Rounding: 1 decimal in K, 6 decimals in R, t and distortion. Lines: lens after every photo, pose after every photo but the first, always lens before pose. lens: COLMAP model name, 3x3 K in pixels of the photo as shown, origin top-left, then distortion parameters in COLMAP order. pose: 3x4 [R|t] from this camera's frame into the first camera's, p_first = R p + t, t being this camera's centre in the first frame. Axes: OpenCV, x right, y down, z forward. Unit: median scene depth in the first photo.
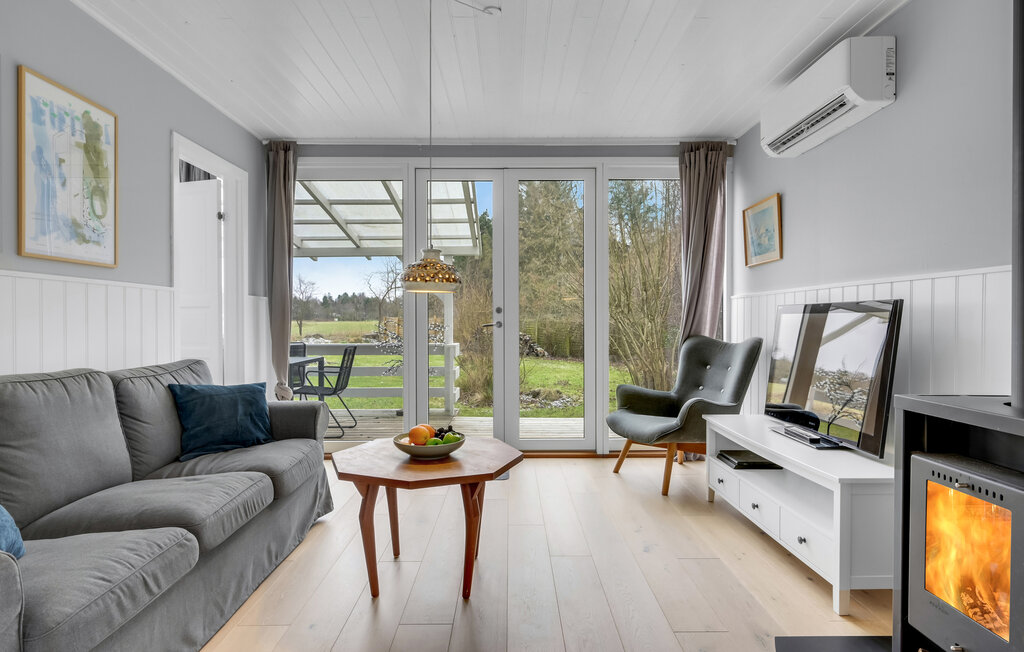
lens RADIAL K [[557.3, 0, 512.0], [0, 557.3, 326.0], [0, 0, 1]] dist [-0.001585, 0.000485]
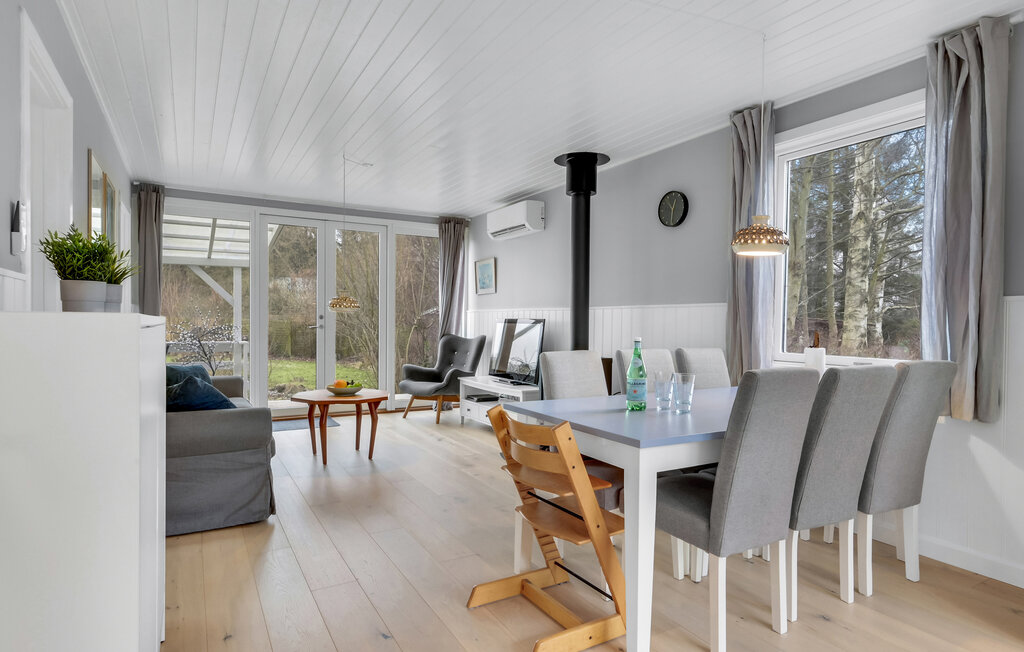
lens RADIAL K [[570.0, 0, 515.8], [0, 570.0, 329.1], [0, 0, 1]] dist [-0.004927, -0.000521]
pose [[0.868265, 0.003252, 0.496090, -0.509594], [-0.006264, 0.999971, 0.004408, -0.010509], [-0.496061, -0.006935, 0.868260, -0.868892]]
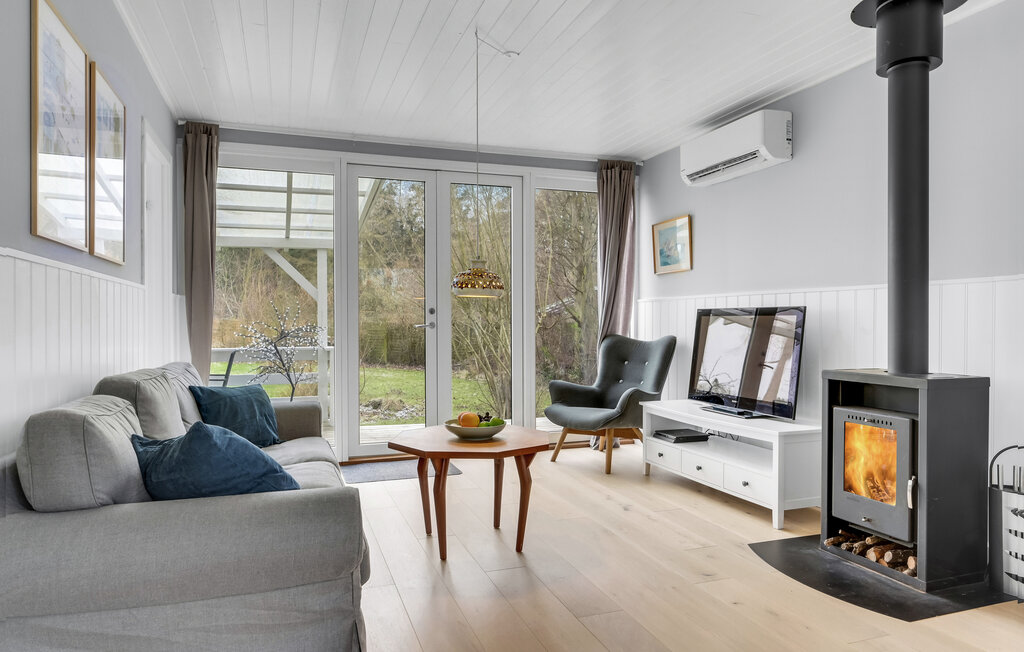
lens RADIAL K [[658.9, 0, 512.0], [0, 658.9, 326.0], [0, 0, 1]] dist [-0.000921, 0.000178]
pose [[0.945158, -0.002115, 0.326605, -0.436498], [0.003155, 0.999991, -0.002657, 0.003563], [-0.326597, 0.003542, 0.945157, -0.266534]]
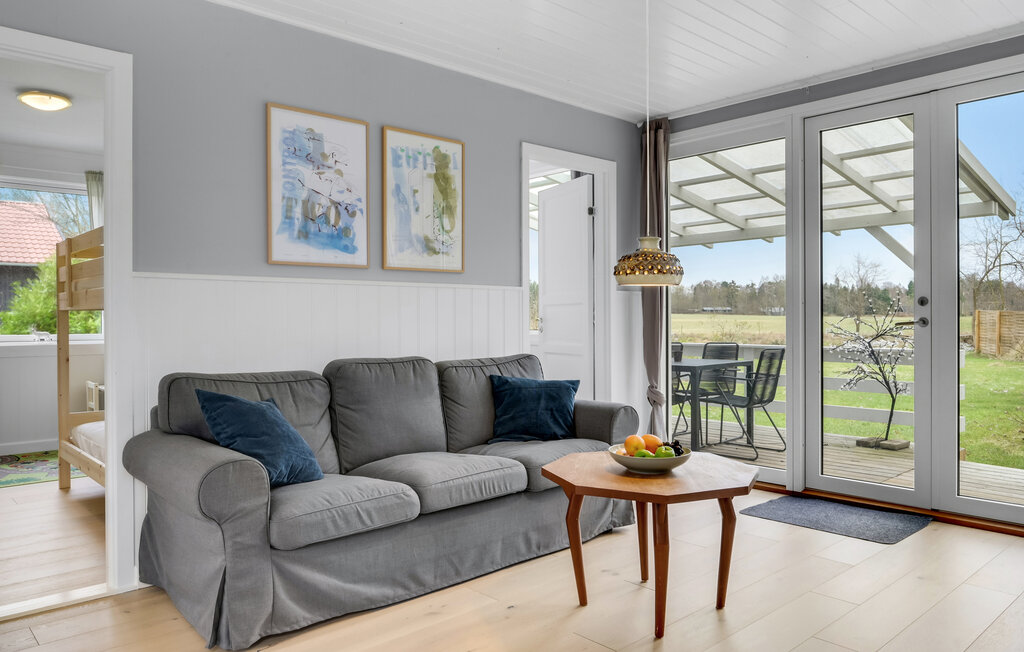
lens RADIAL K [[718.9, 0, 508.6], [0, 718.9, 321.9], [0, 0, 1]] dist [-0.005320, -0.002614]
pose [[0.670313, 0.002123, -0.742076, 0.457252], [-0.003092, 0.999995, 0.000068, -0.001843], [0.742072, 0.002248, 0.670316, 0.056131]]
